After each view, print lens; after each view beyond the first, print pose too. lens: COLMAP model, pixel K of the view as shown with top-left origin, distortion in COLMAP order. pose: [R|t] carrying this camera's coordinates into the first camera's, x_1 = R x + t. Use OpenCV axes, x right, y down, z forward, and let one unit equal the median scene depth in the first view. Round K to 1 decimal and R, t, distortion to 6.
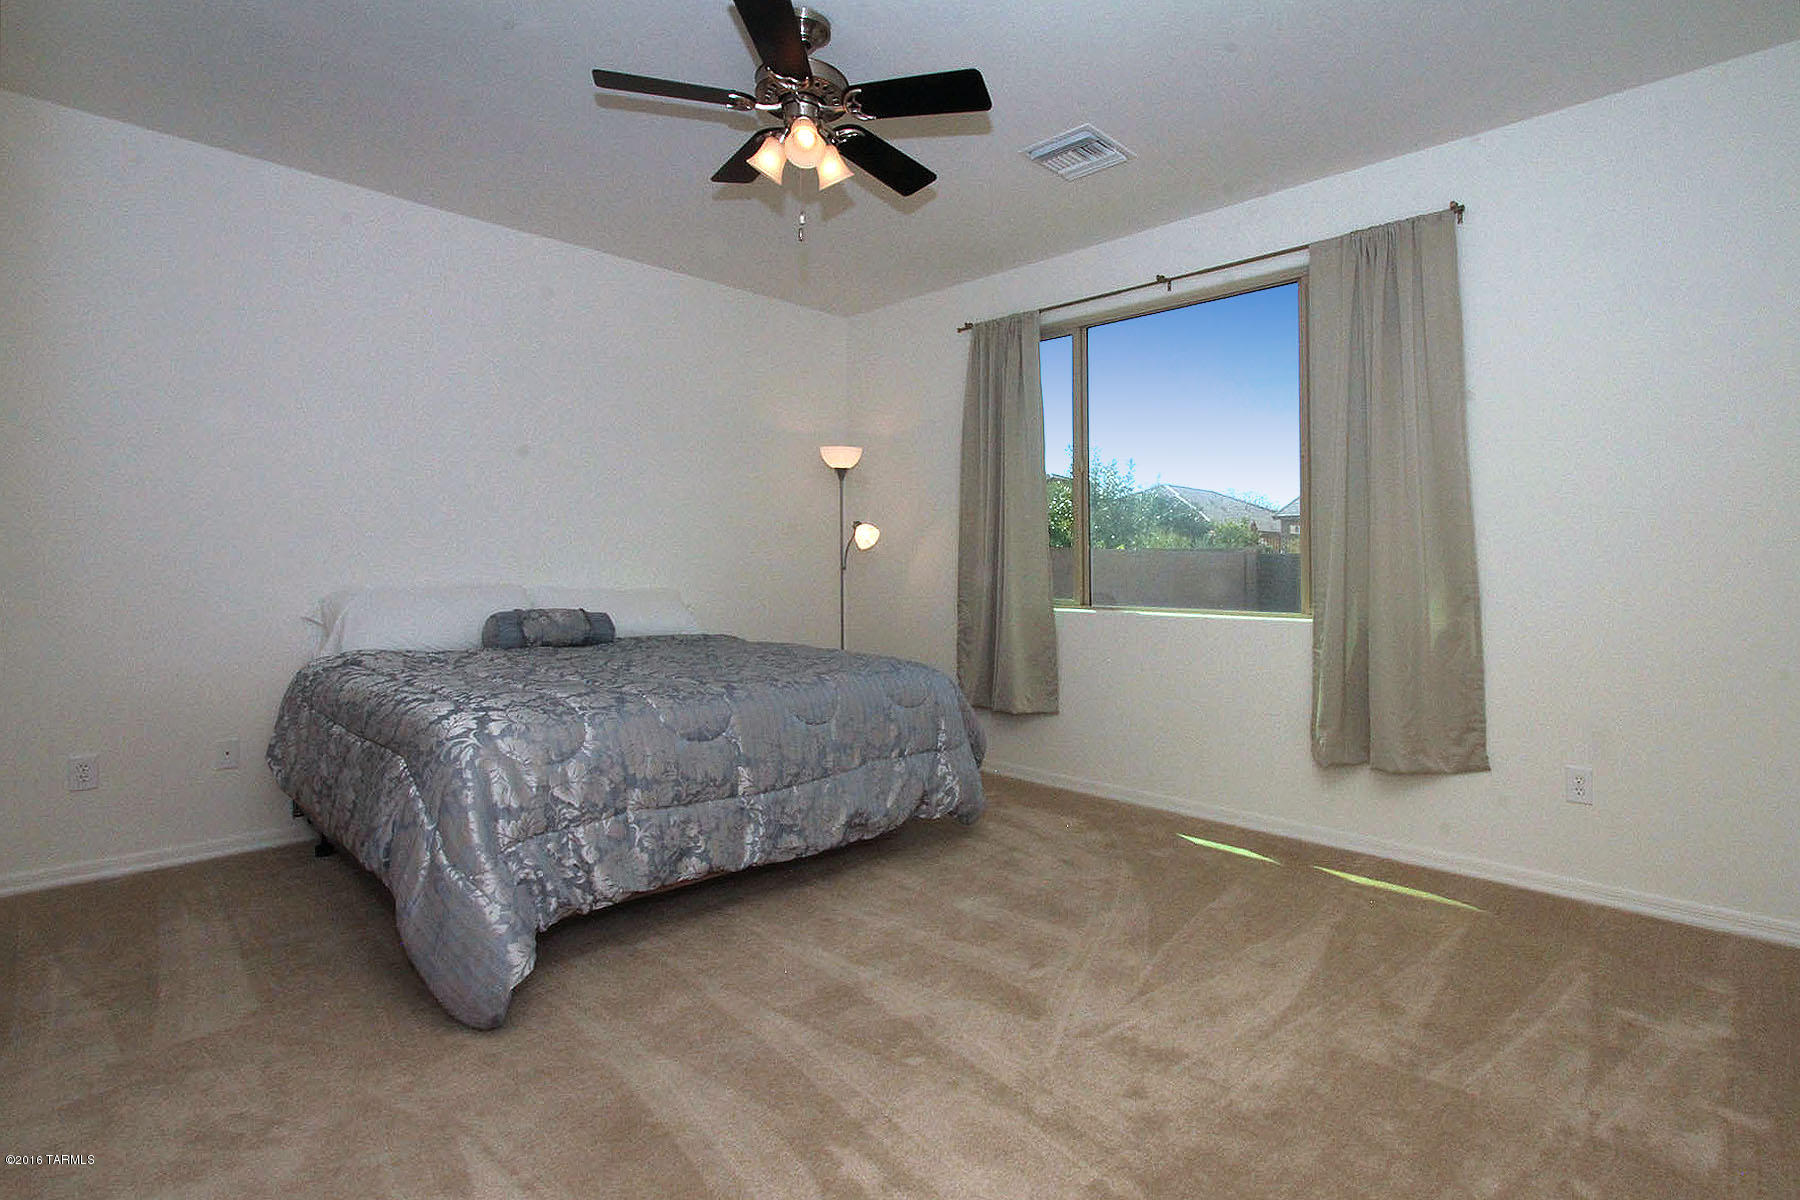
lens RADIAL K [[929.2, 0, 895.9], [0, 929.2, 542.8], [0, 0, 1]] dist [-0.000004, 0.000080]
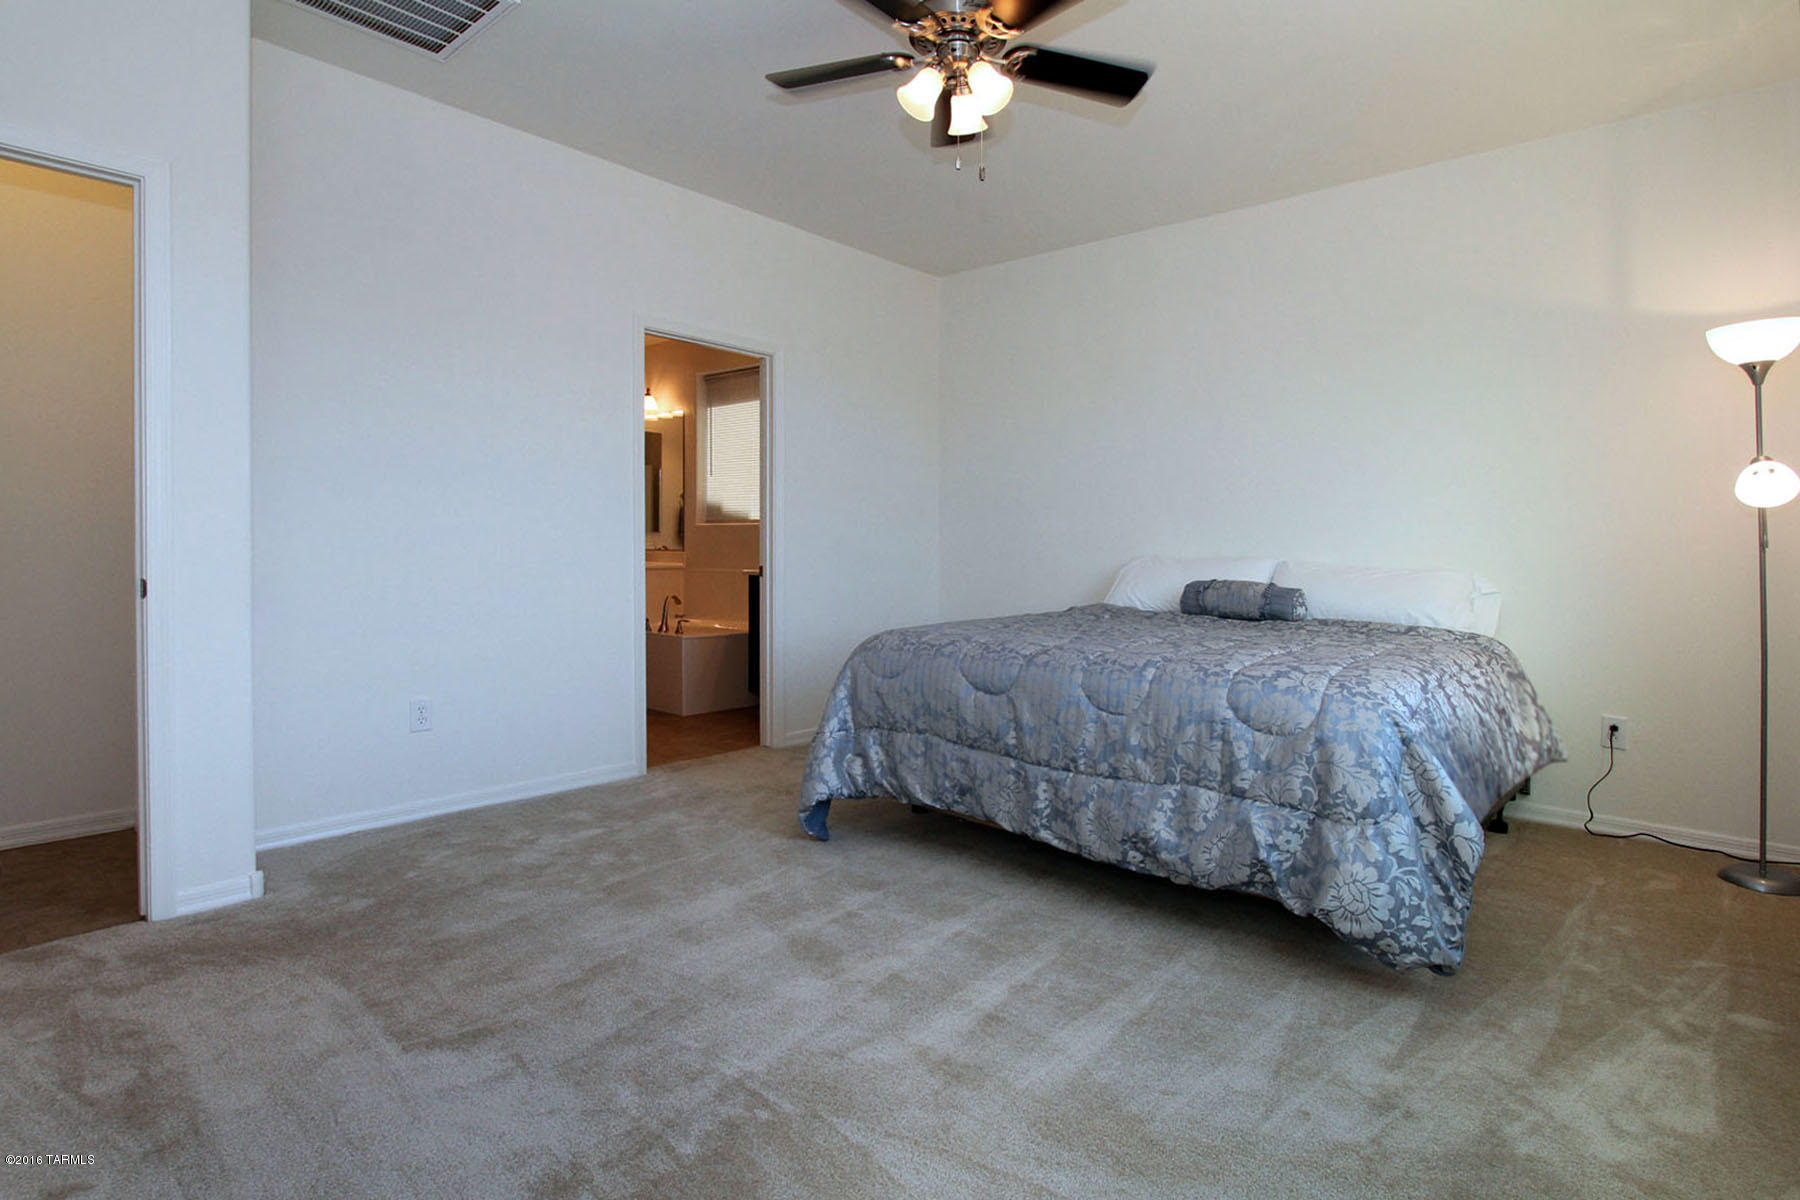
lens RADIAL K [[929.2, 0, 895.9], [0, 929.2, 542.8], [0, 0, 1]] dist [-0.000004, 0.000080]
pose [[0.071643, 0.003759, -0.997423, 0.602102], [0.008449, 0.999955, 0.004375, 0.025355], [0.997395, -0.008741, 0.071608, 0.588127]]
